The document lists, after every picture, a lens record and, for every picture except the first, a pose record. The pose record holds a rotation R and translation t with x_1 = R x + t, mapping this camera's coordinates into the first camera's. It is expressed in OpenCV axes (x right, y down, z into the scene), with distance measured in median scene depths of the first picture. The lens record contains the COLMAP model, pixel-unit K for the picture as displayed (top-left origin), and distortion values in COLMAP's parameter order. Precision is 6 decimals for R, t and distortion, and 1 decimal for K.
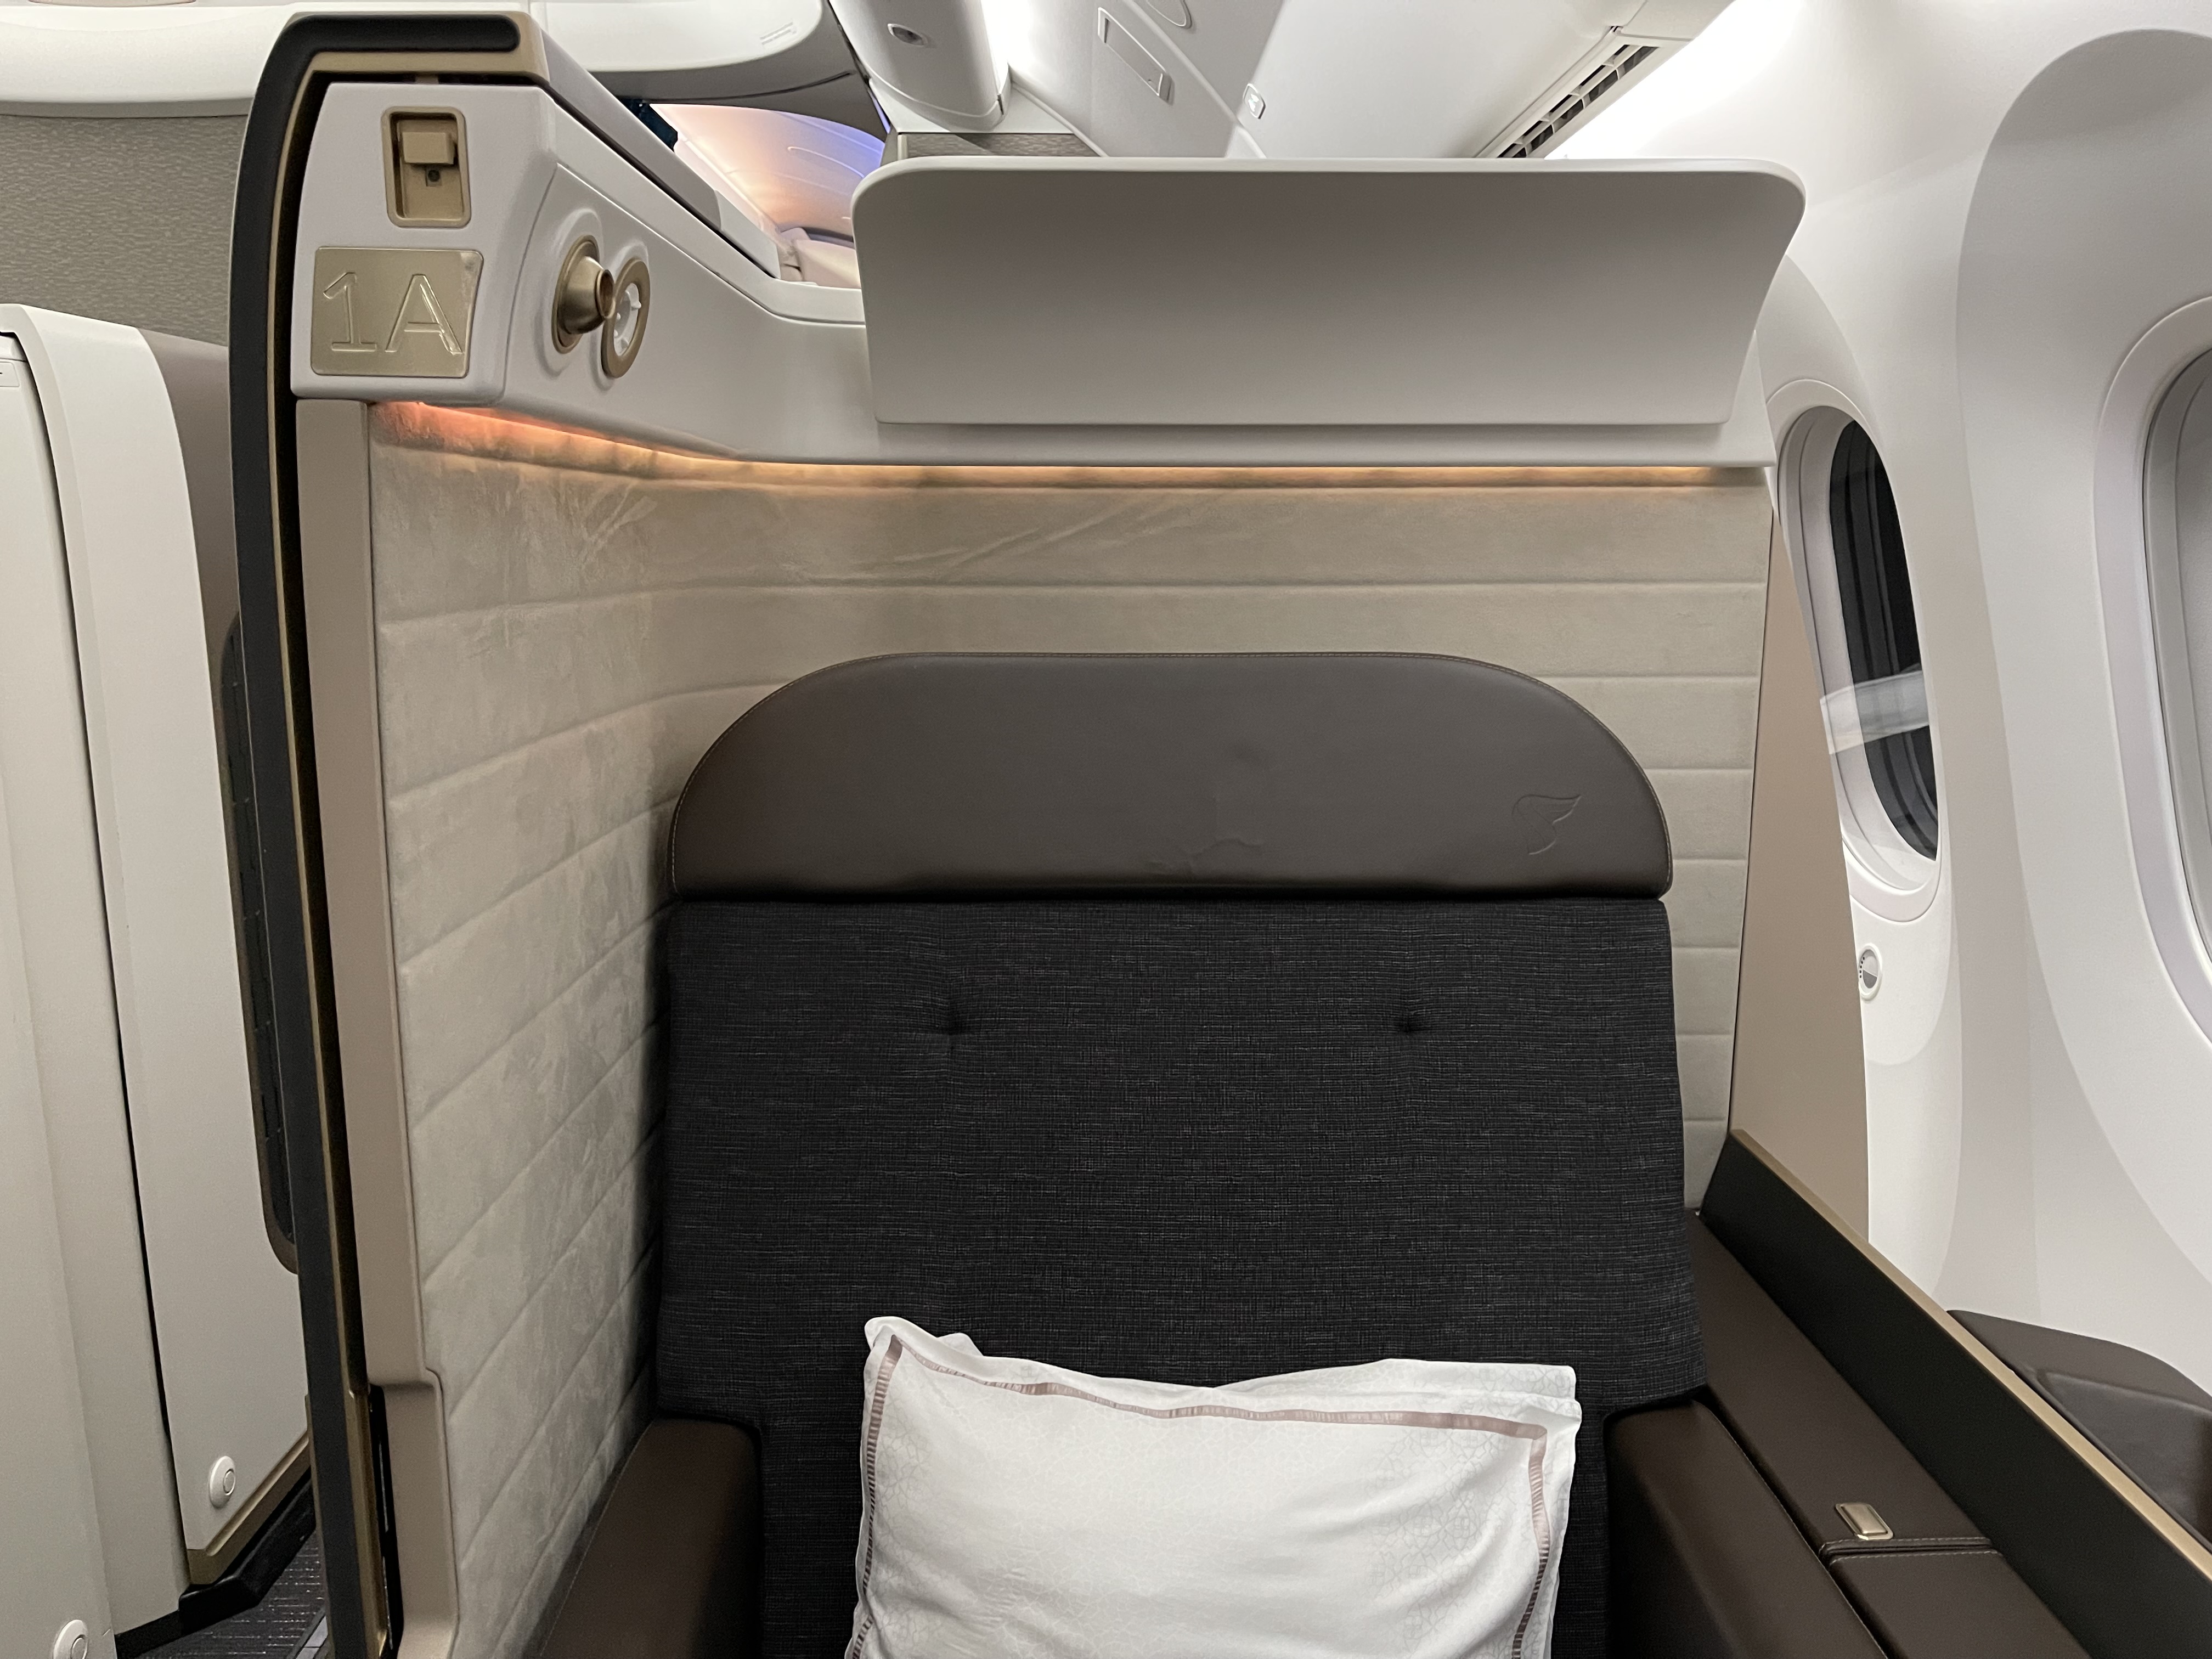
lens RADIAL K [[1667.4, 0, 1108.1], [0, 1667.4, 839.3], [0, 0, 1]] dist [0.022542, -0.043147]
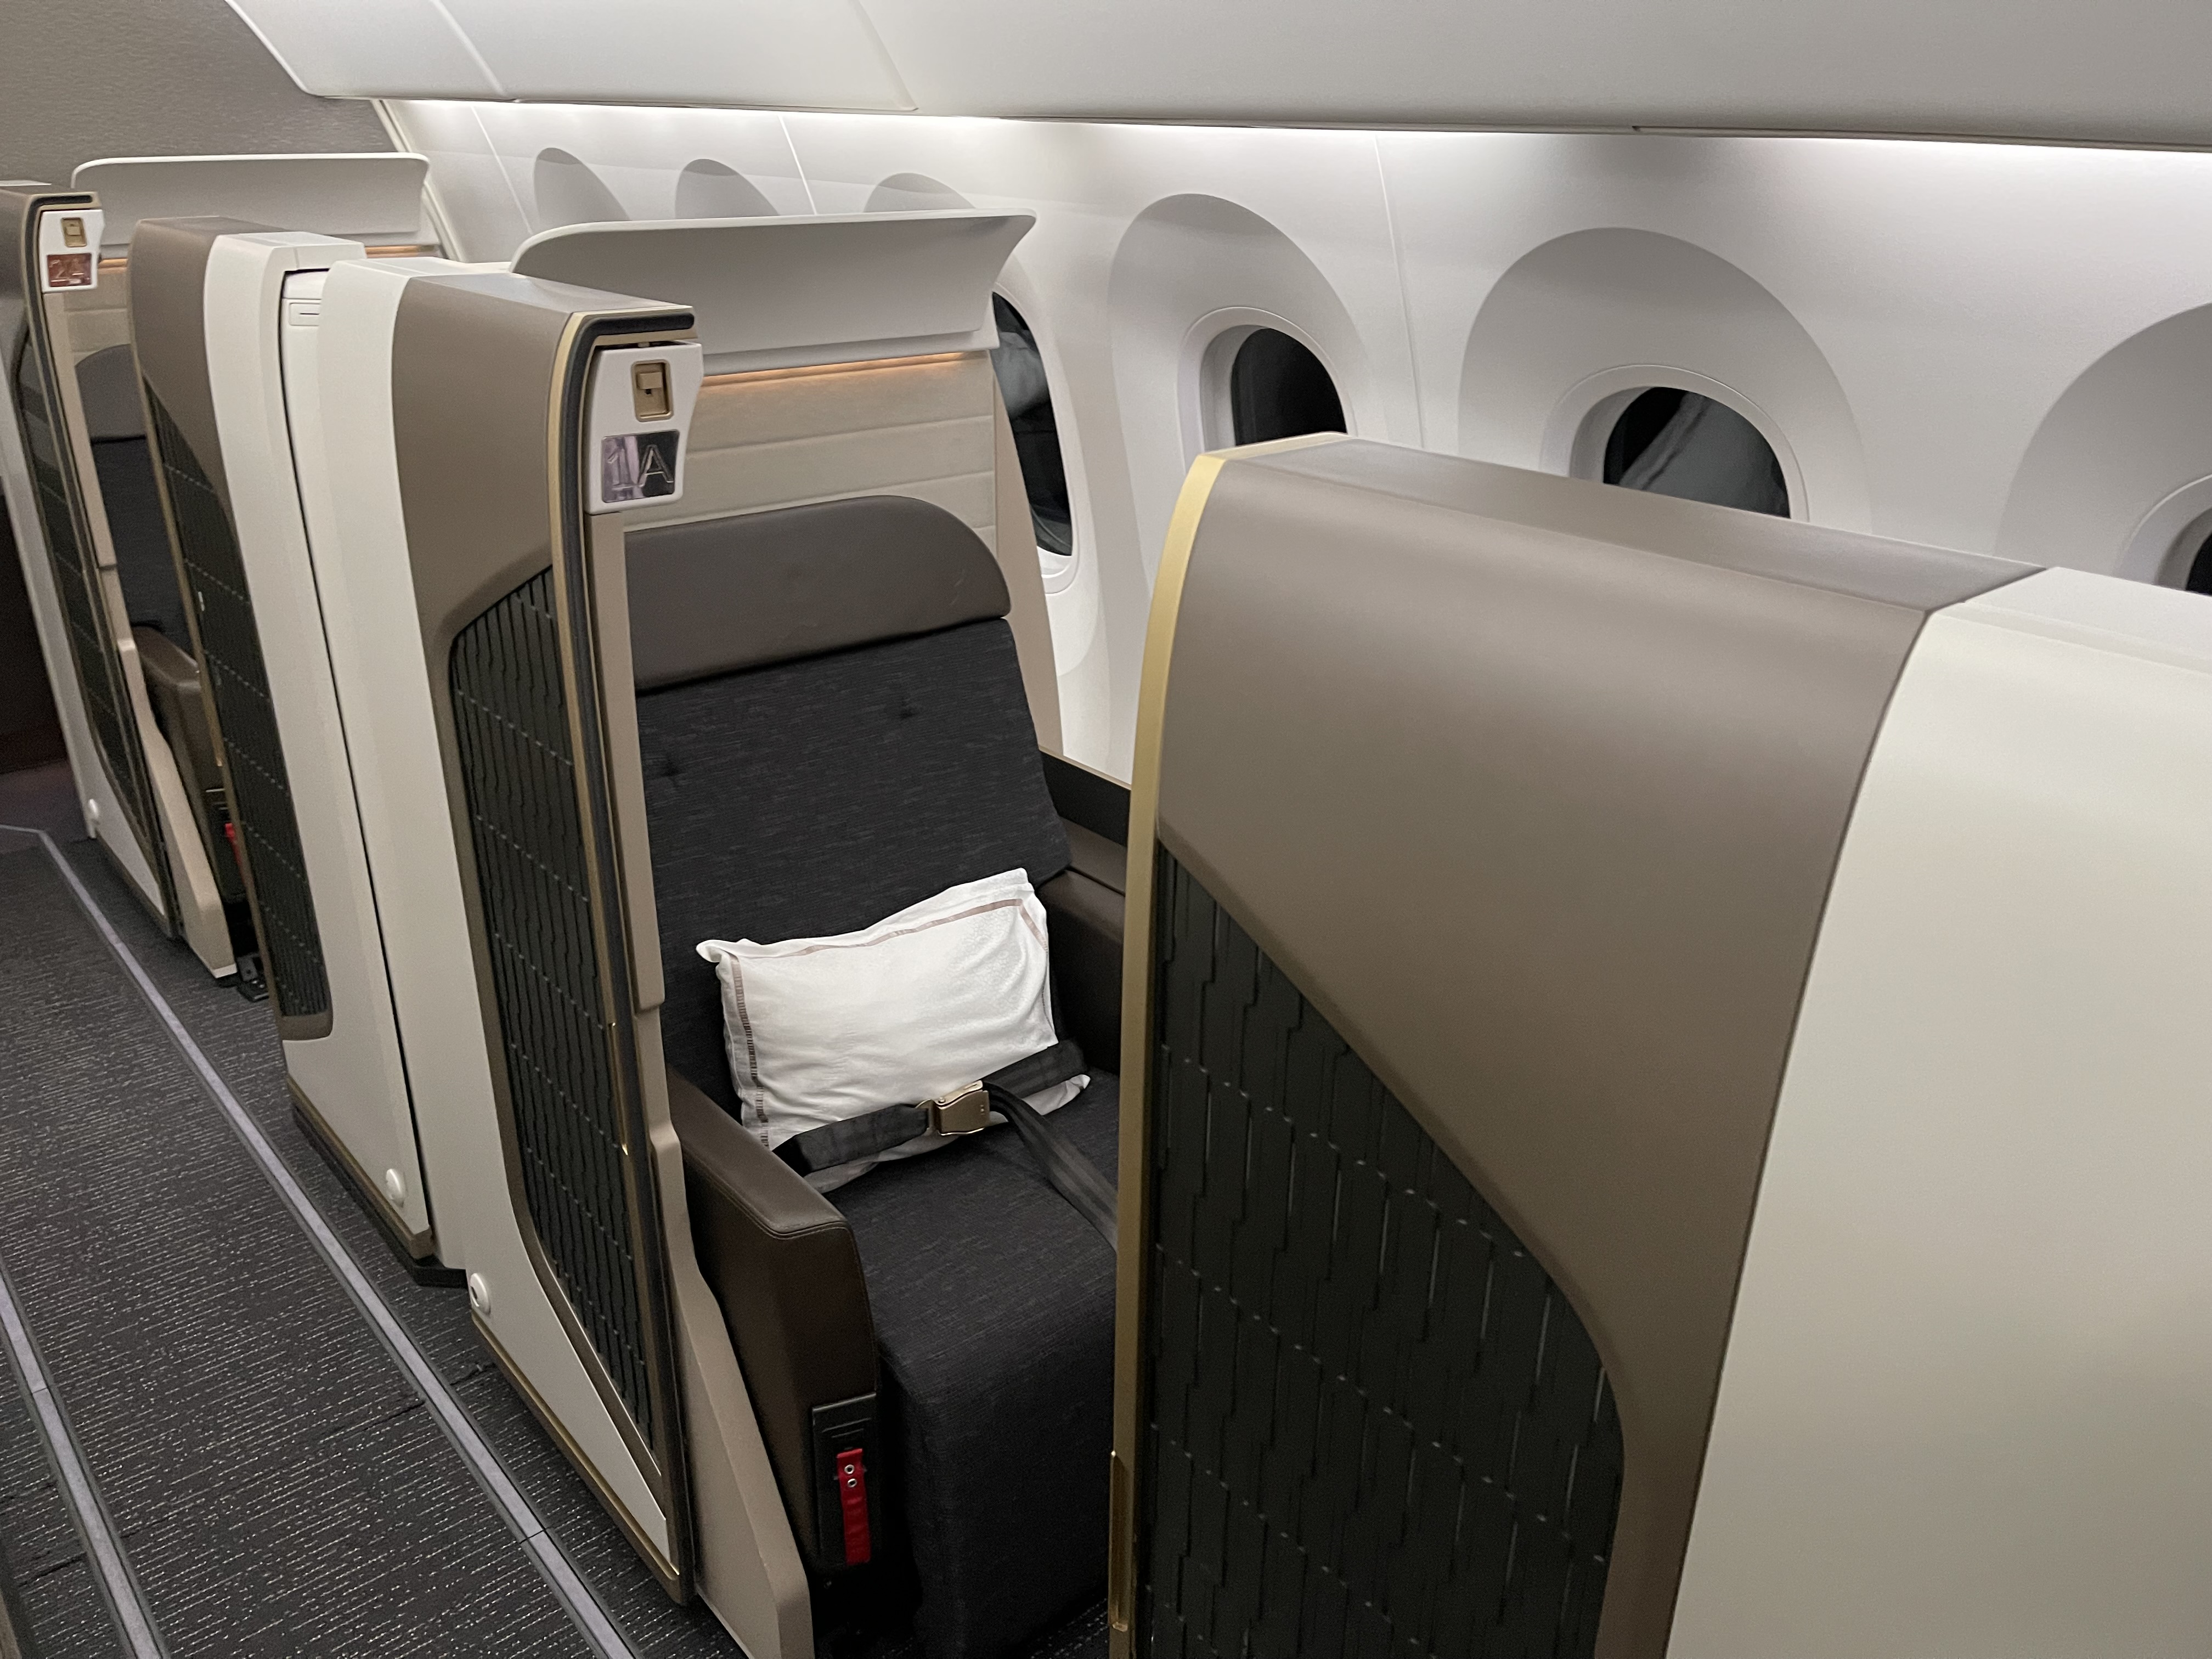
lens RADIAL K [[1667.4, 0, 1096.6], [0, 1667.4, 837.2], [0, 0, 1]] dist [0.022542, -0.043147]
pose [[0.773442, -0.245366, 0.584451, -0.830813], [0.104736, 0.958836, 0.263937, -0.237875], [-0.625154, -0.142927, 0.767303, -0.577396]]
